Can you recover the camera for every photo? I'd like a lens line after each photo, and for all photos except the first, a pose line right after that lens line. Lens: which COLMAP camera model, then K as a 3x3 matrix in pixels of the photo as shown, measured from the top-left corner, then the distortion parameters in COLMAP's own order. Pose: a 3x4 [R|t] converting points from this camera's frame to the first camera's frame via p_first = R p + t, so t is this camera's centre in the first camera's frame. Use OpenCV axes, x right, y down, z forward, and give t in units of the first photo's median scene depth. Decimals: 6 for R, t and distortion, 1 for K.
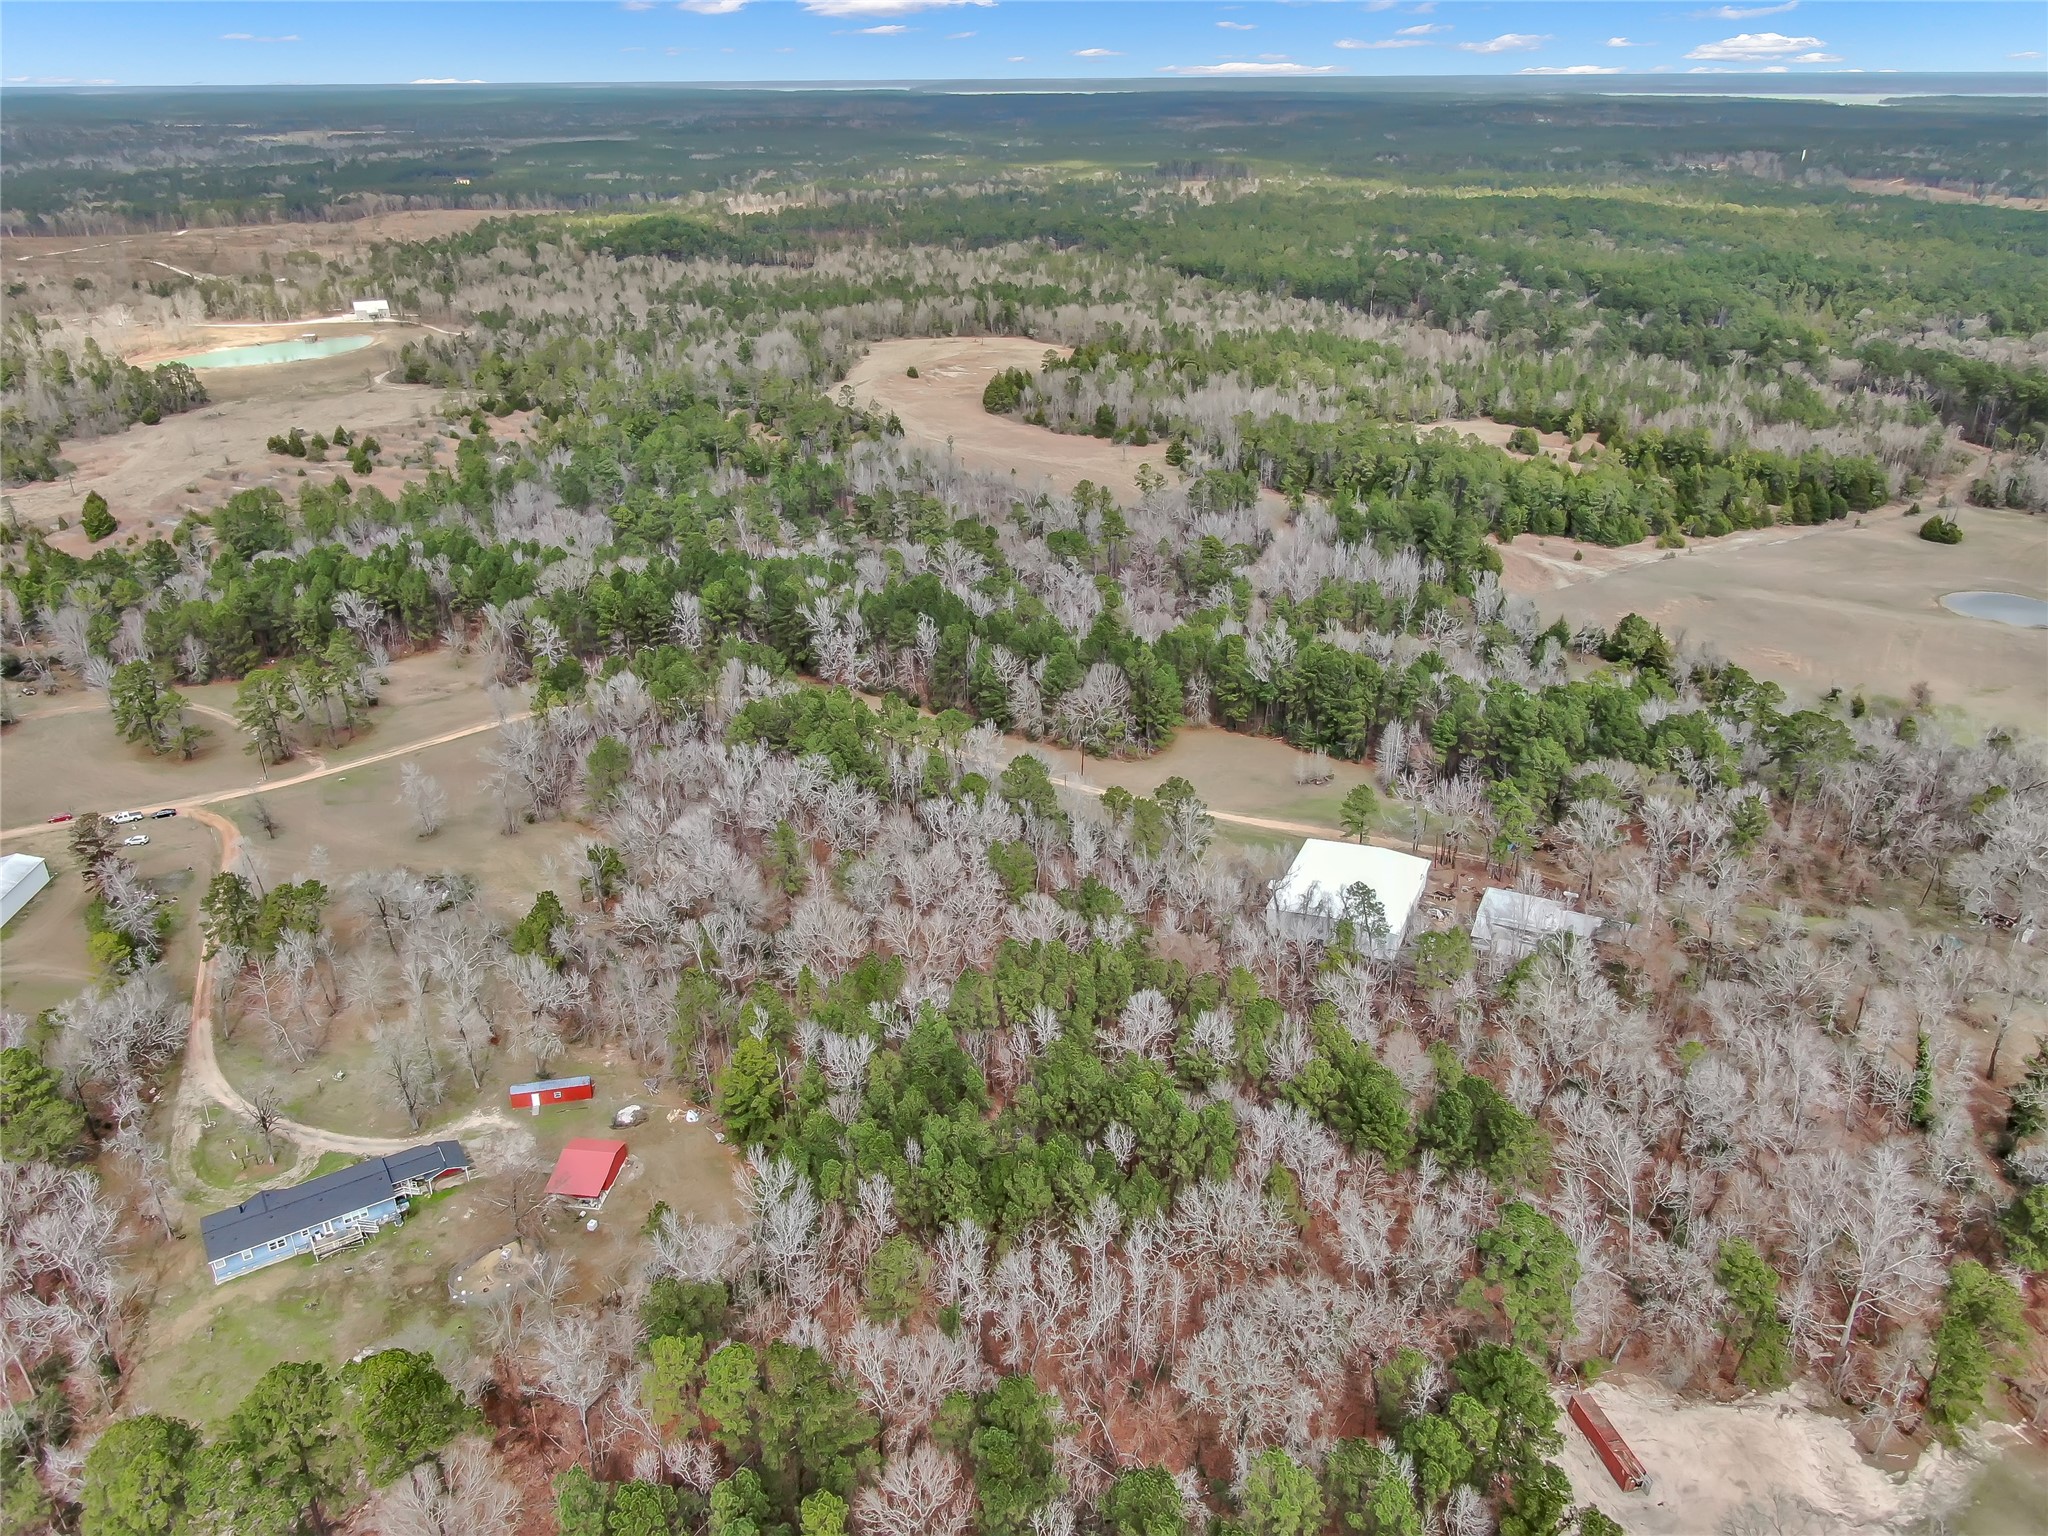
lens RADIAL K [[1465.6, 0, 1024.0], [0, 1465.6, 768.0], [0, 0, 1]] dist [-0.006452, 0.001153]
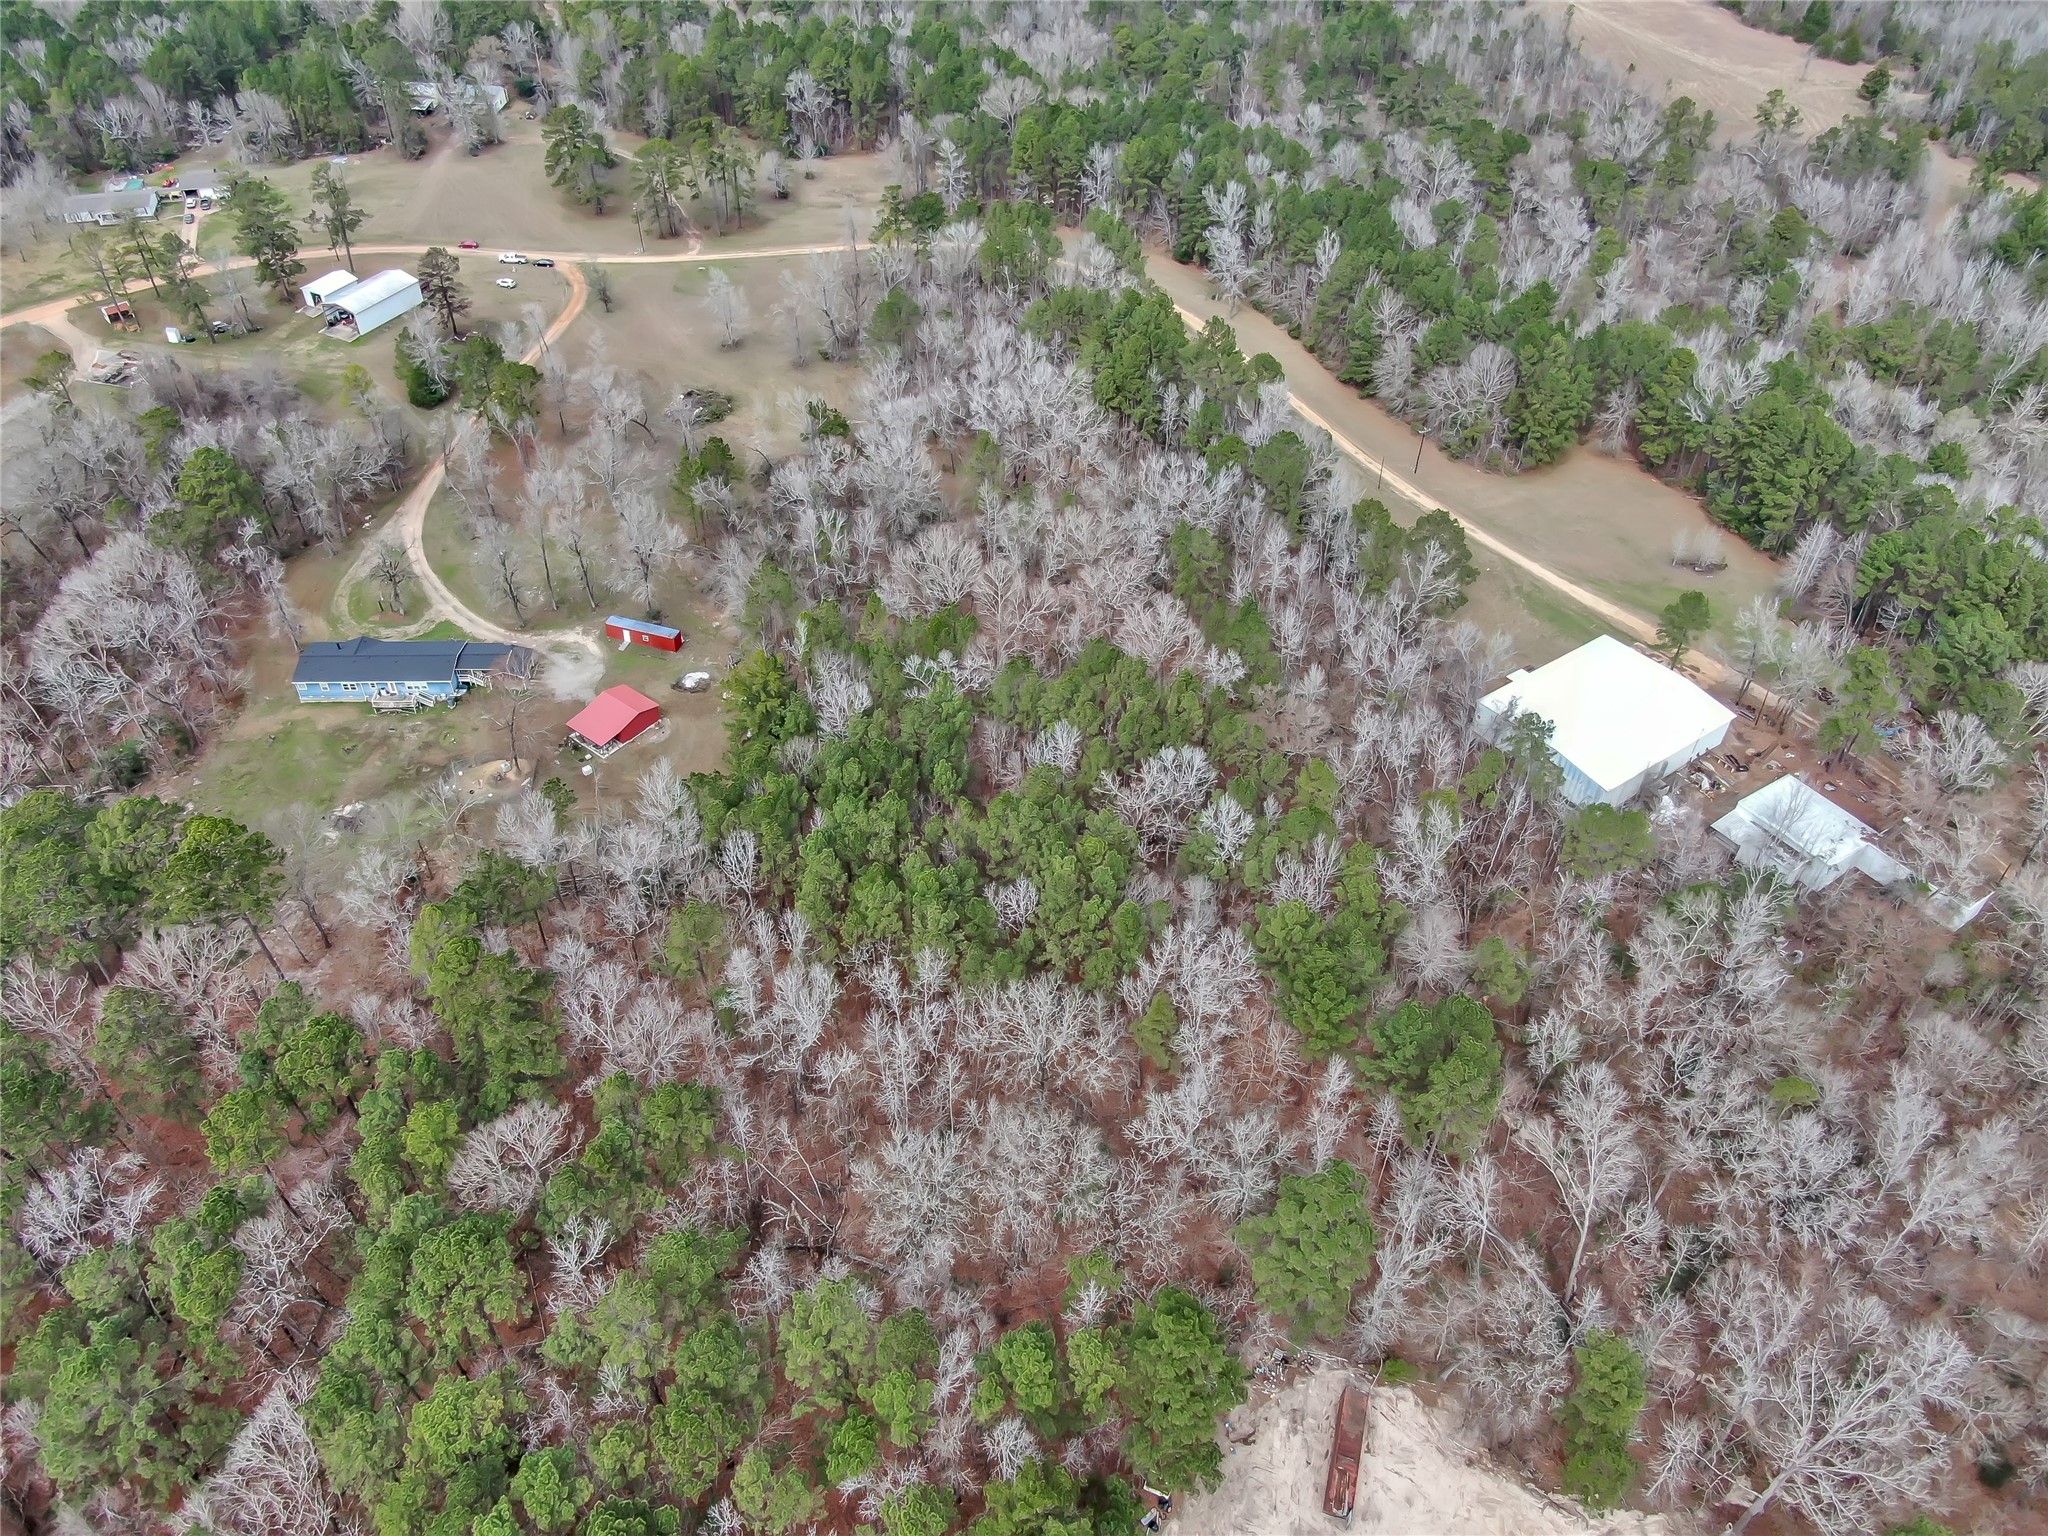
lens RADIAL K [[1472.6, 0, 1028.3], [0, 1472.6, 772.3], [0, 0, 1]] dist [-0.007448, -0.000140]
pose [[0.863555, 0.357880, -0.355238, 0.180218], [-0.240881, 0.911678, 0.332897, -0.056696], [0.443000, -0.201905, 0.873491, 0.118518]]
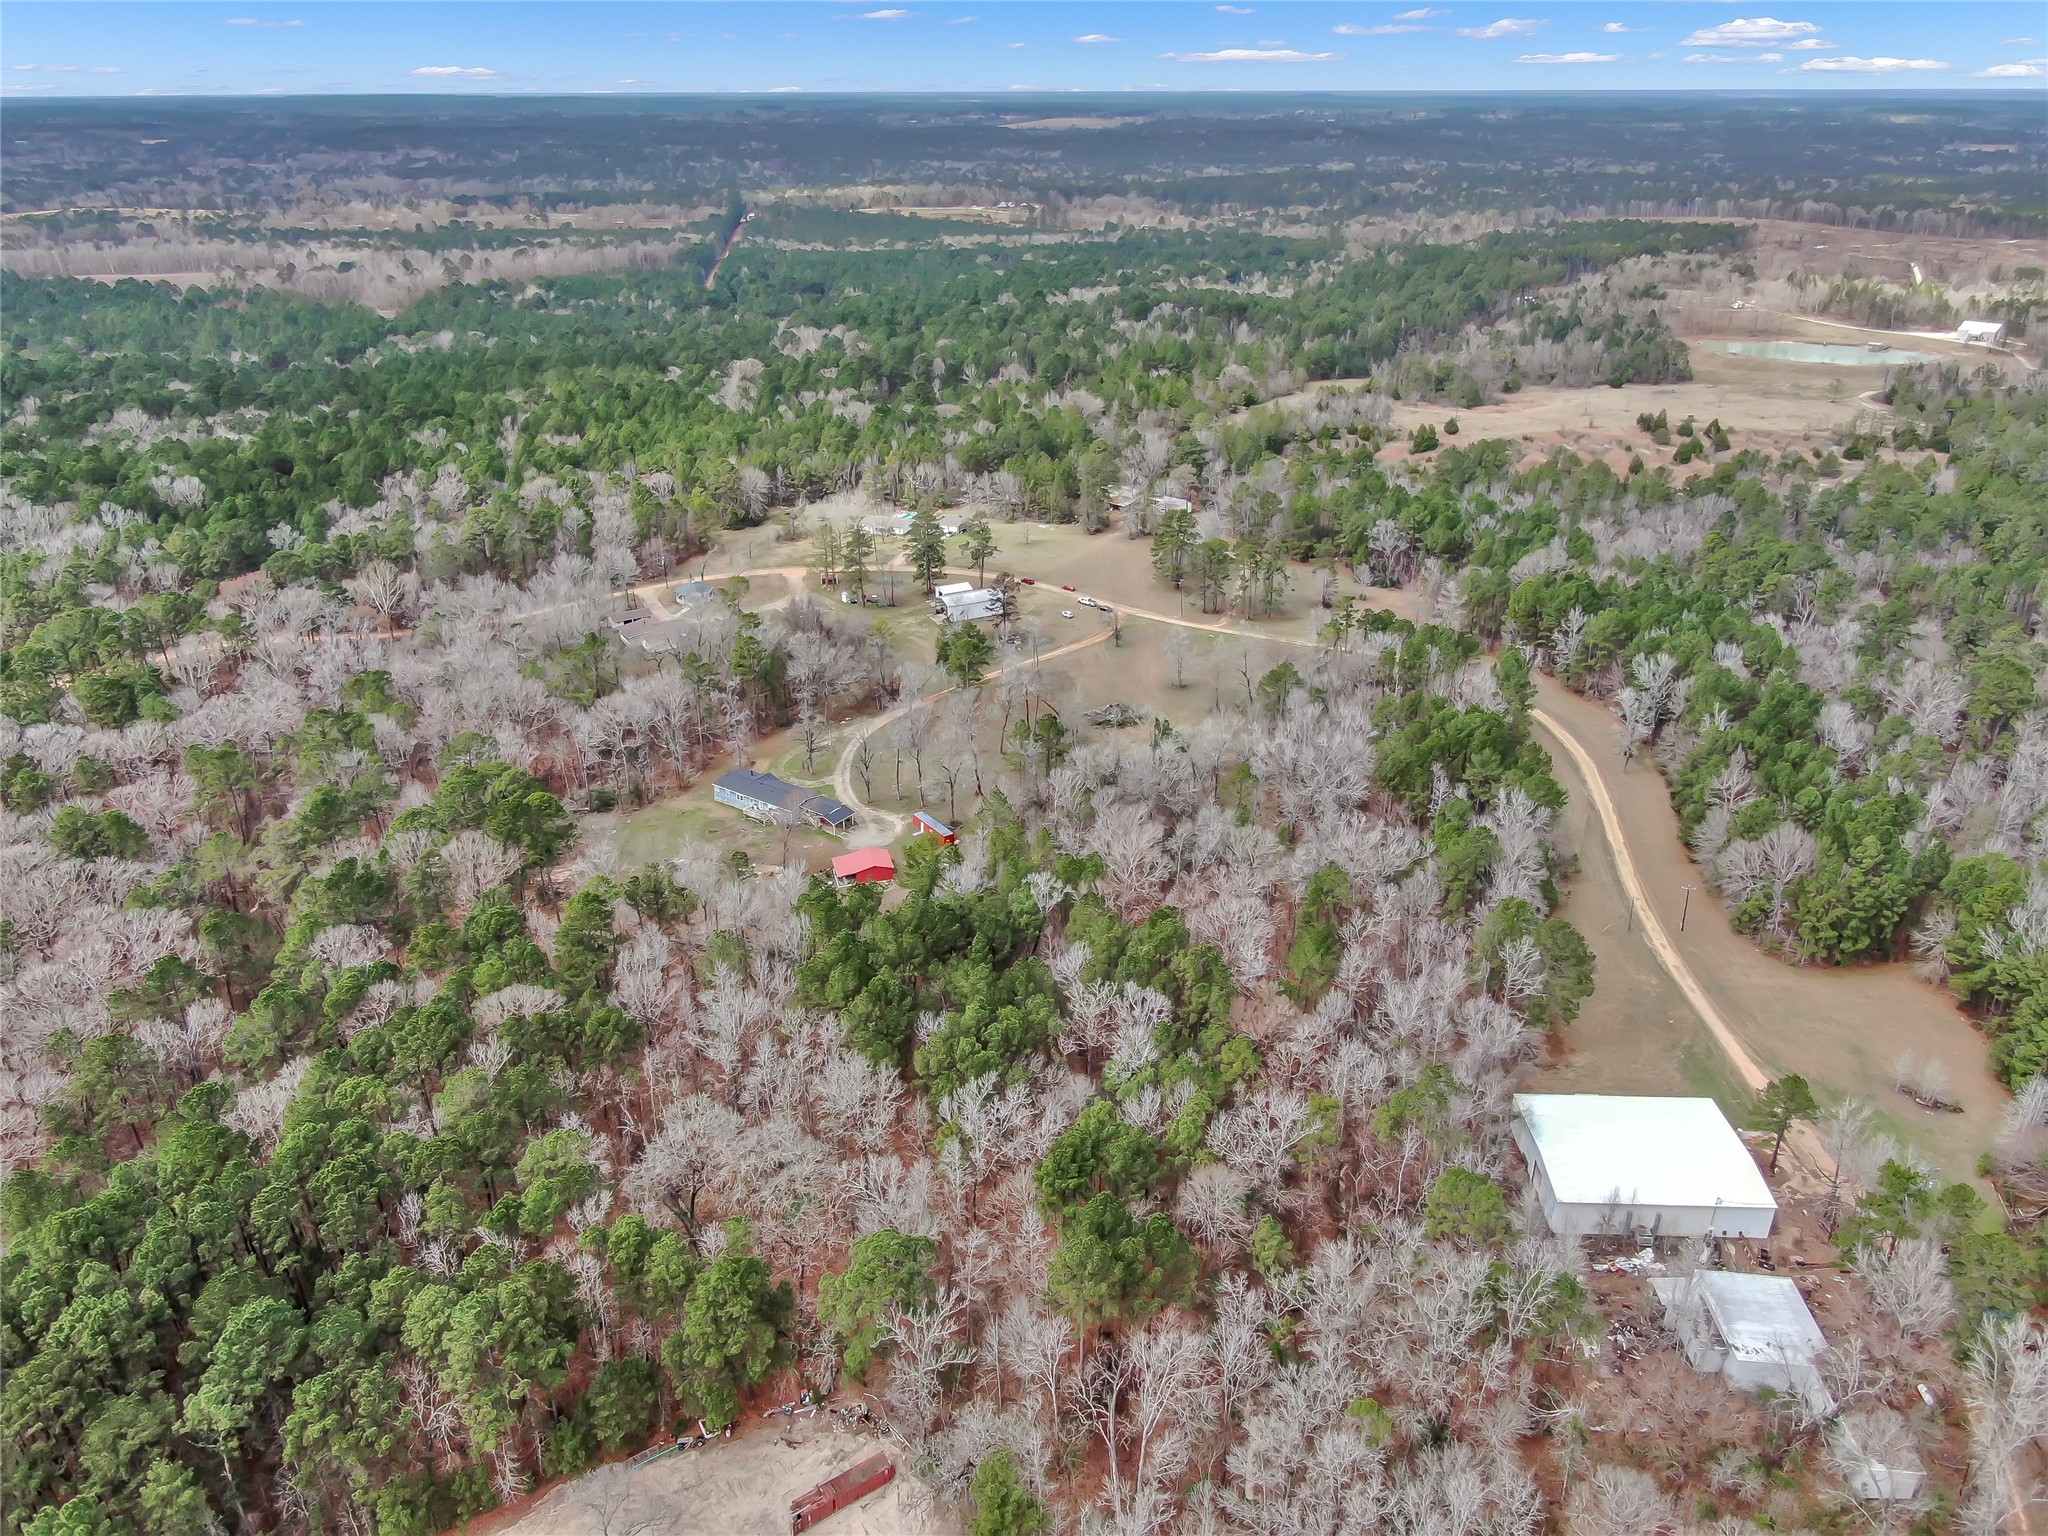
lens RADIAL K [[1472.6, 0, 1028.3], [0, 1472.6, 772.3], [0, 0, 1]] dist [-0.007448, -0.000140]
pose [[0.383448, 0.398911, -0.832969, 0.478582], [-0.399366, 0.884844, 0.239911, -0.108019], [0.832751, 0.240666, 0.498604, 0.224986]]
